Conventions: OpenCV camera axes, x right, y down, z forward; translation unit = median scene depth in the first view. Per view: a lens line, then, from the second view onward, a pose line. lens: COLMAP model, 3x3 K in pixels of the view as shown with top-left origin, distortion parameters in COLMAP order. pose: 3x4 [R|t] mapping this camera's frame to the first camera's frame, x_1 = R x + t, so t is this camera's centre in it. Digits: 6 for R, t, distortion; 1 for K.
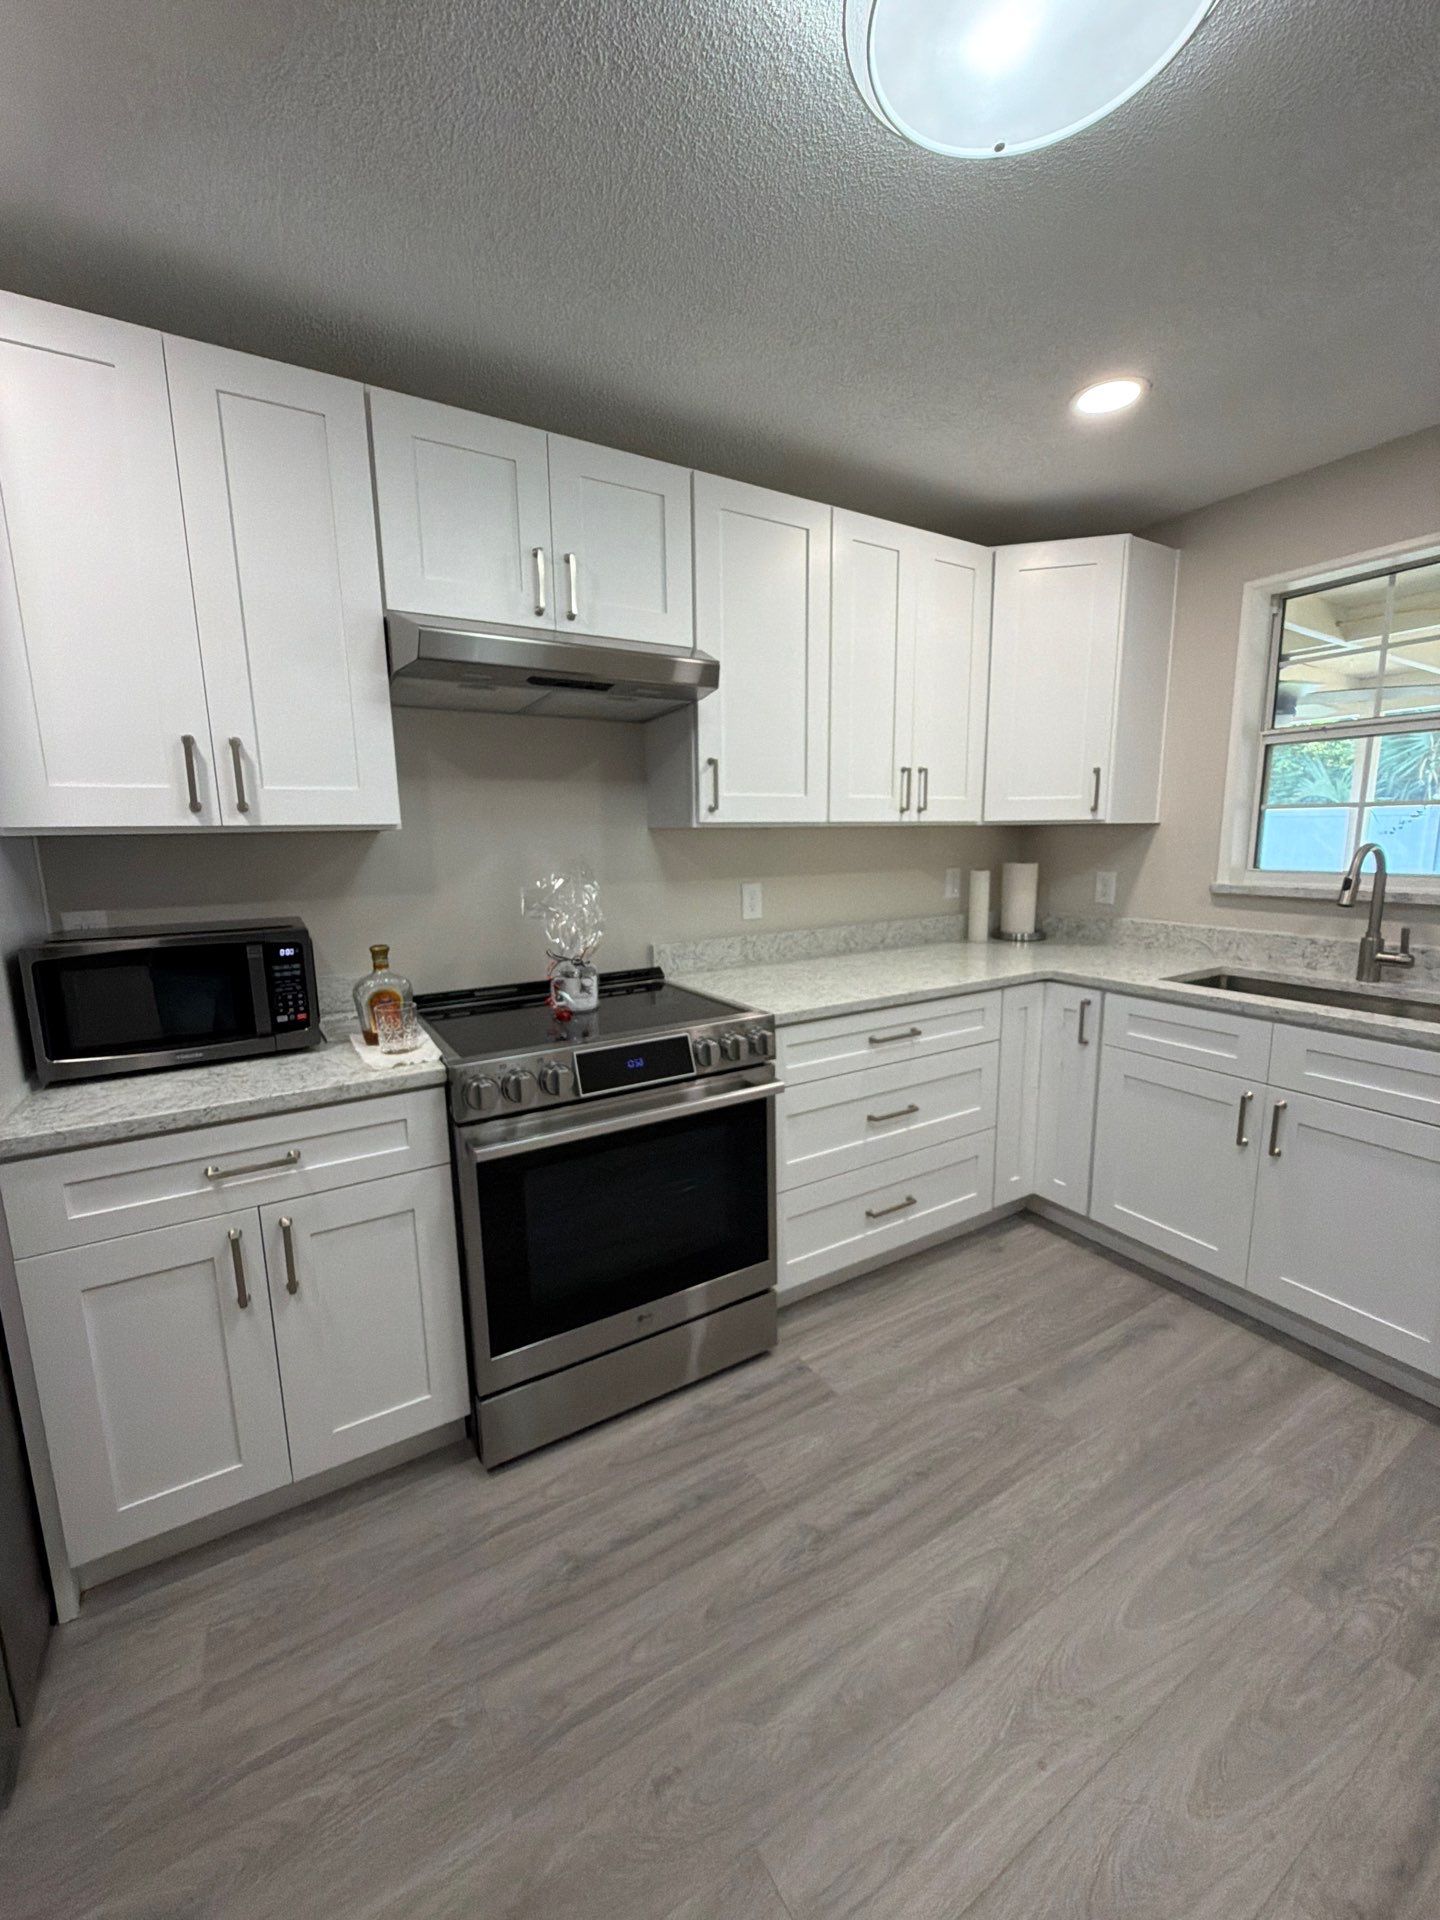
lens RADIAL K [[763.6, 0, 720.8], [0, 763.6, 960.8], [0, 0, 1]] dist [0.000418, -0.000461]
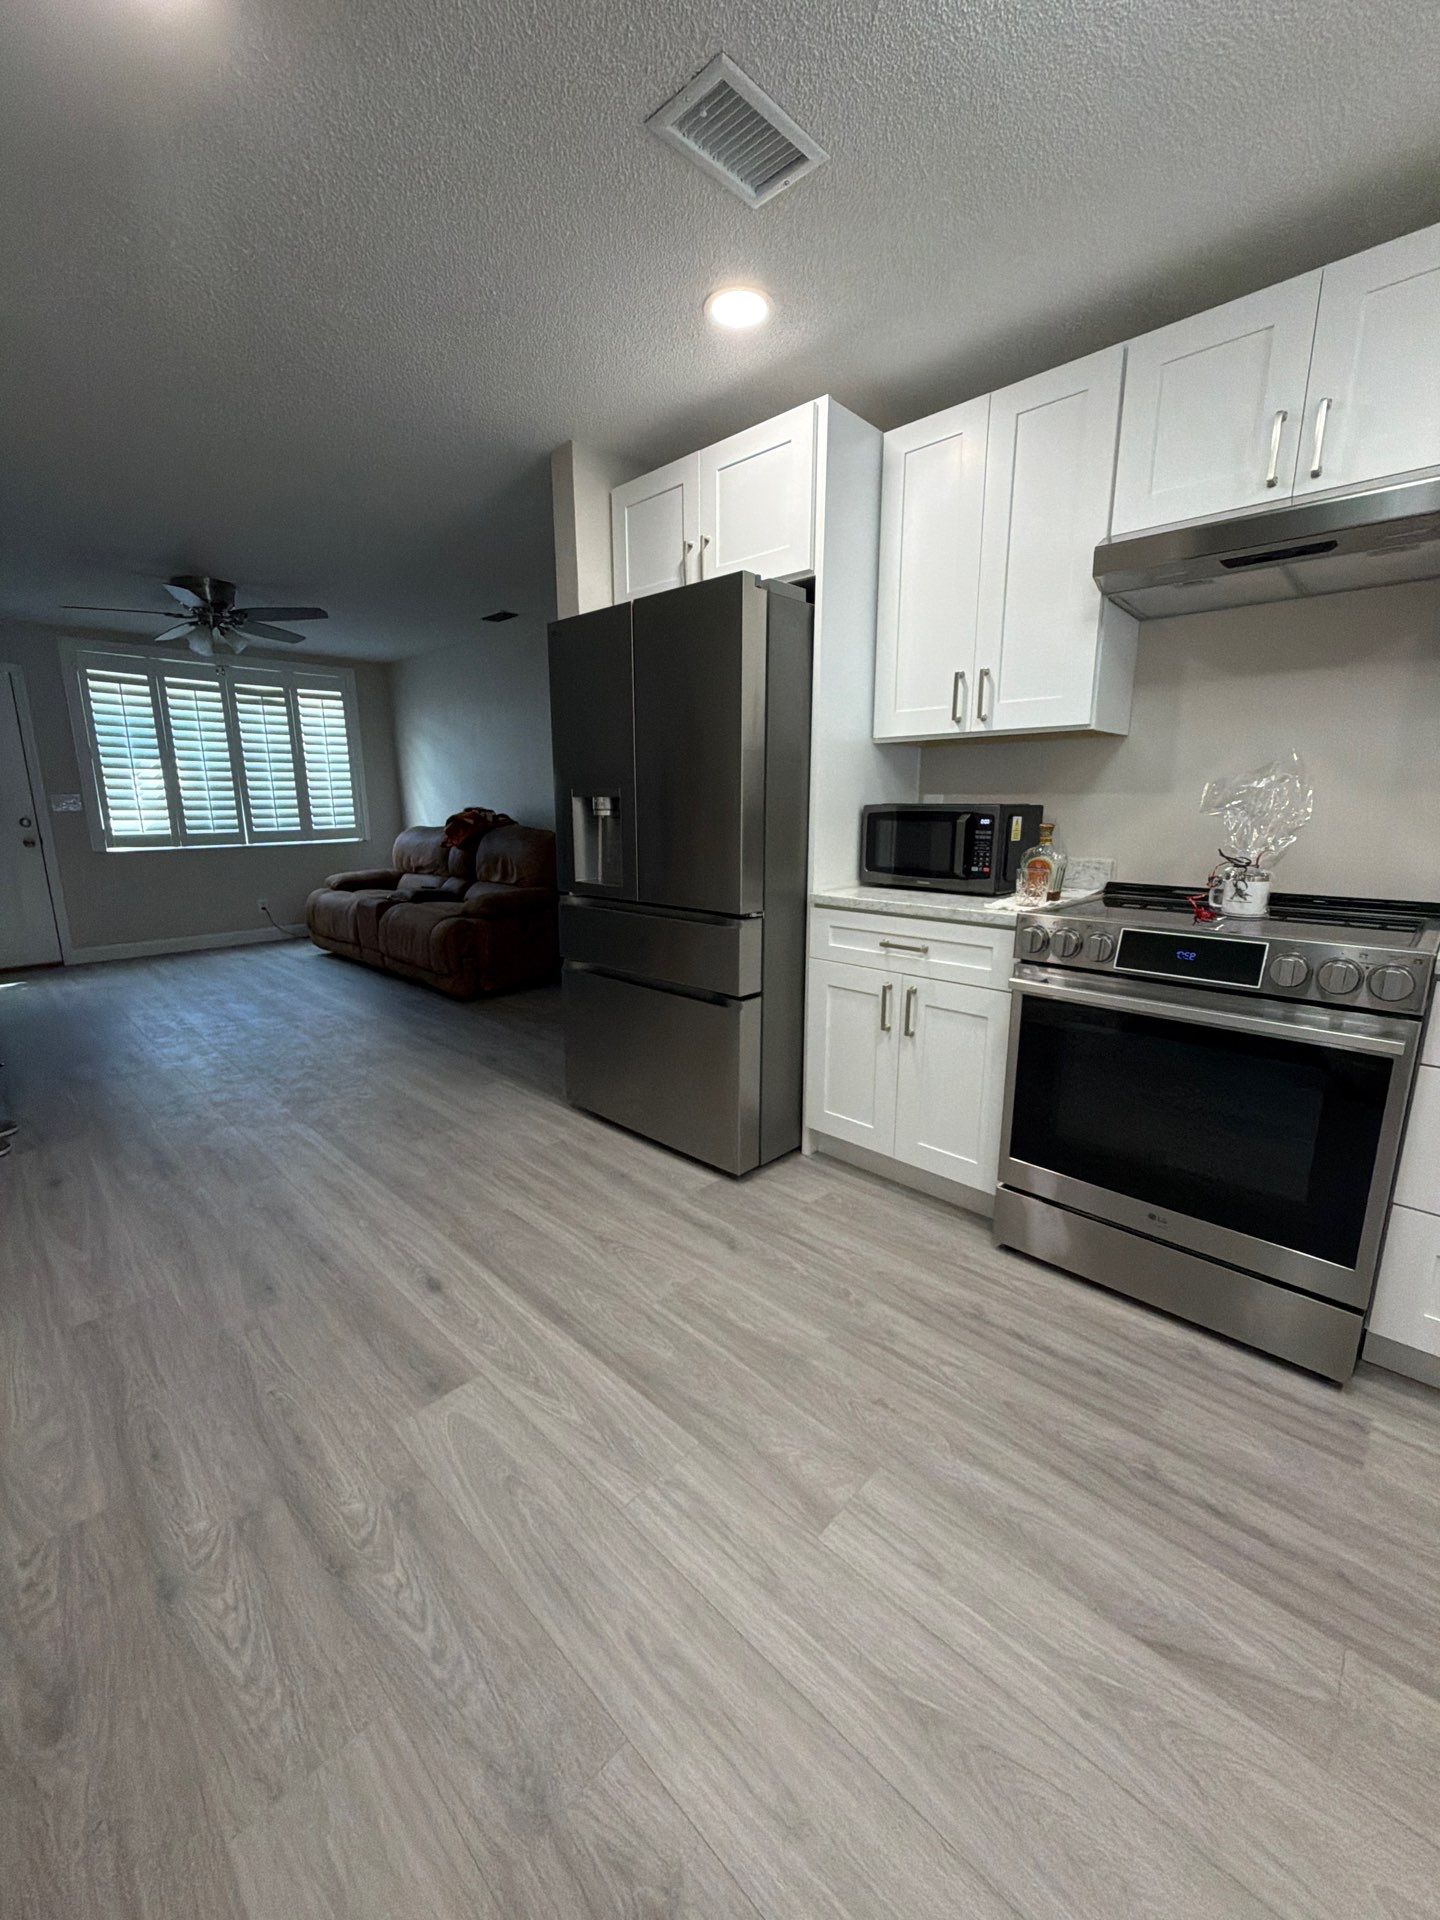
lens RADIAL K [[763.6, 0, 720.8], [0, 763.6, 960.8], [0, 0, 1]] dist [0.000418, -0.000461]
pose [[0.257089, 0.213540, -0.942500, 0.513571], [-0.160998, 0.971116, 0.176108, 0.051076], [0.952883, 0.106465, 0.284042, 0.124742]]
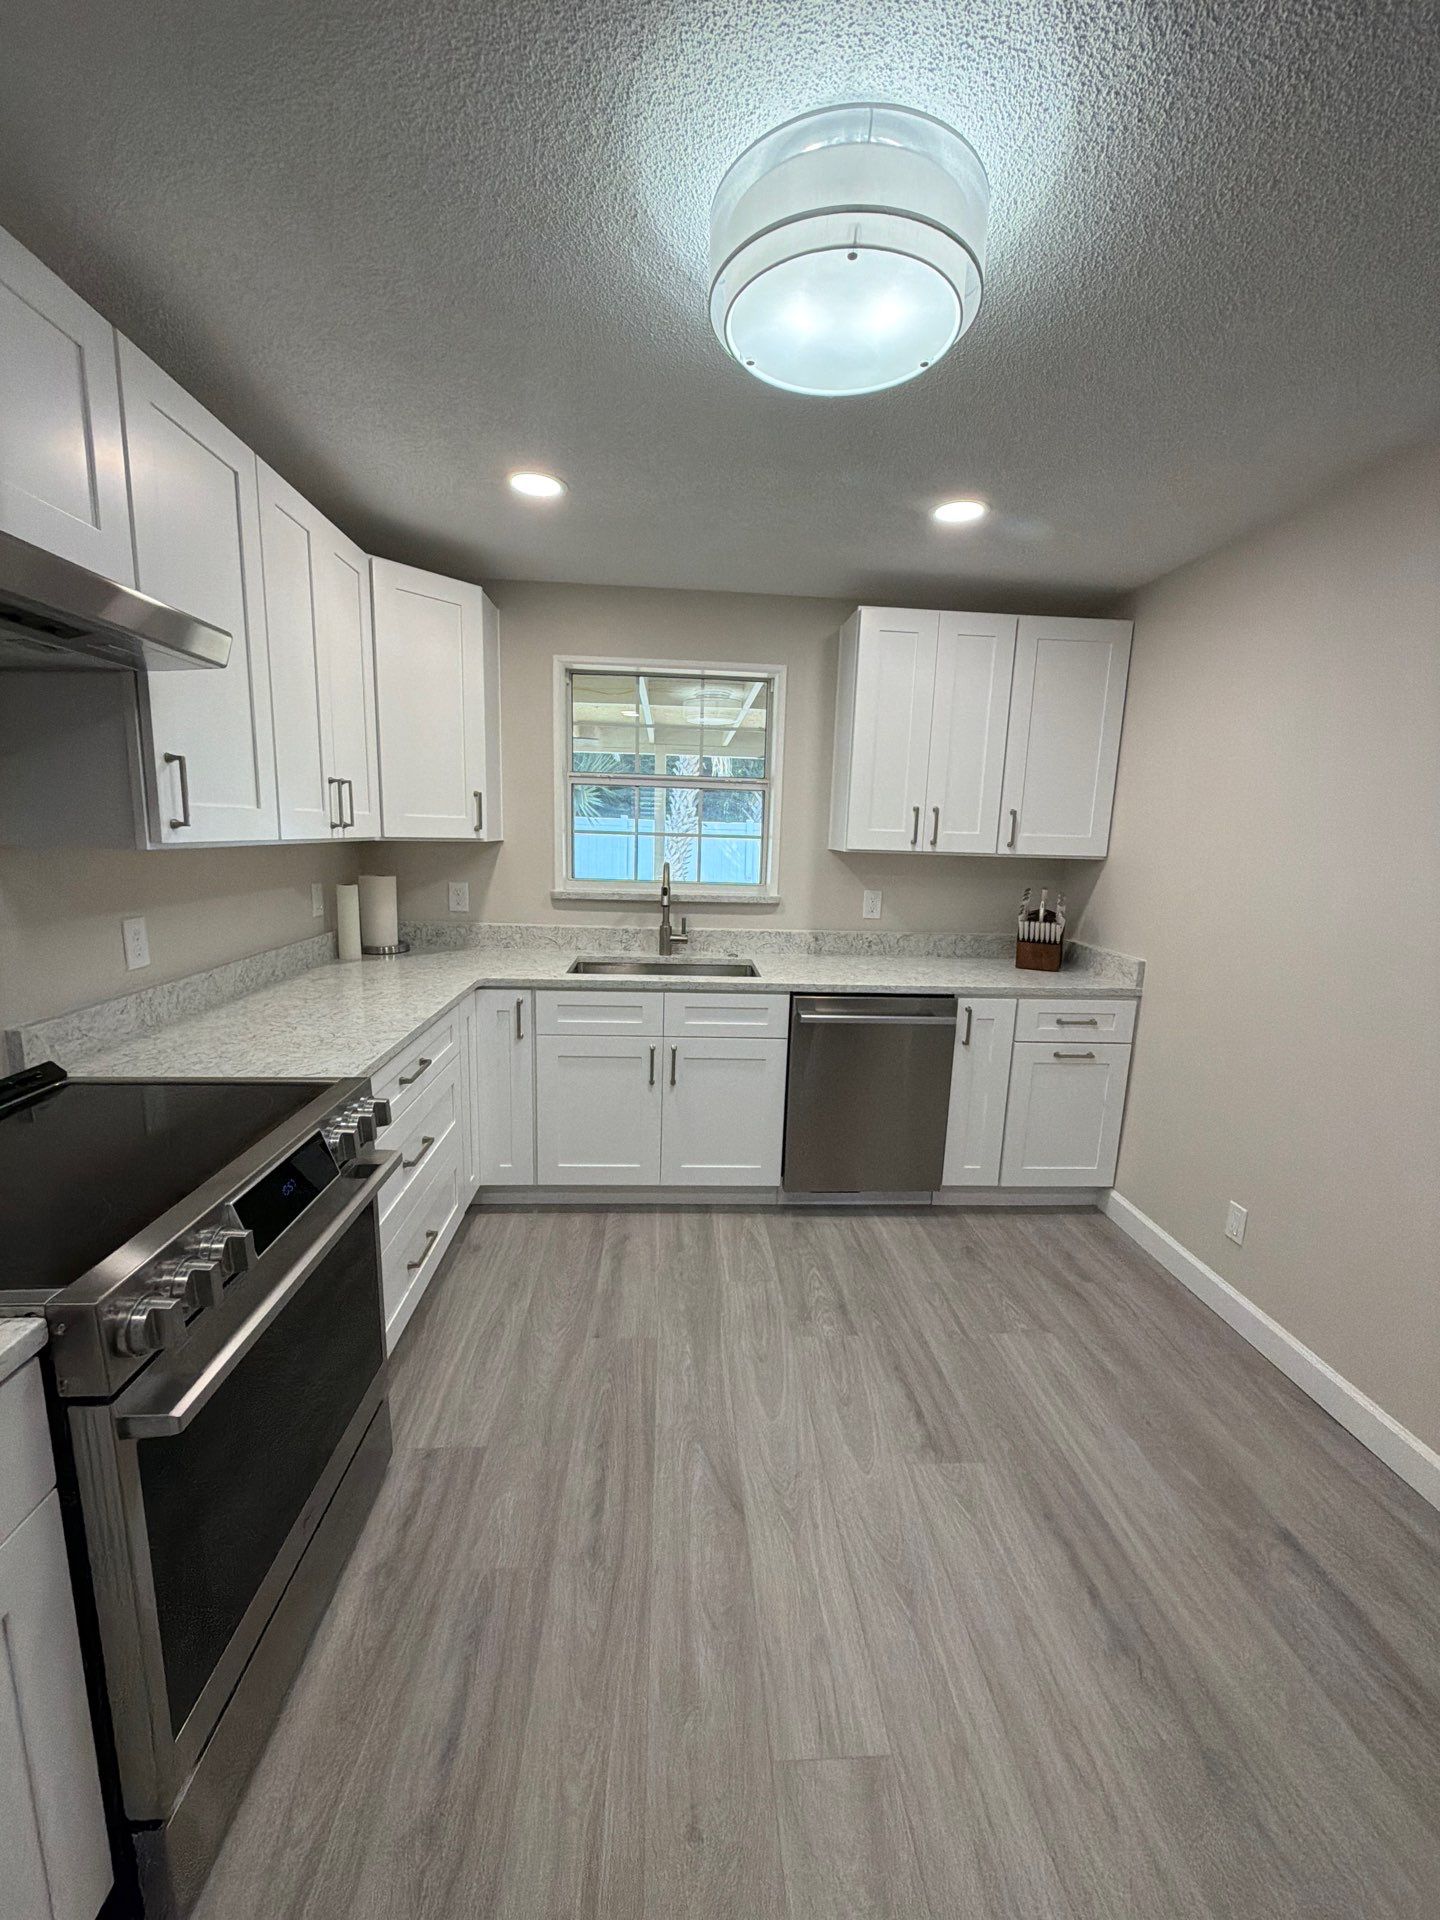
lens RADIAL K [[763.6, 0, 720.8], [0, 763.6, 960.8], [0, 0, 1]] dist [0.000418, -0.000461]
pose [[0.459159, -0.123829, 0.879681, -0.421884], [0.110187, 0.990529, 0.081920, -0.074261], [-0.881494, 0.059316, 0.468455, 0.220736]]
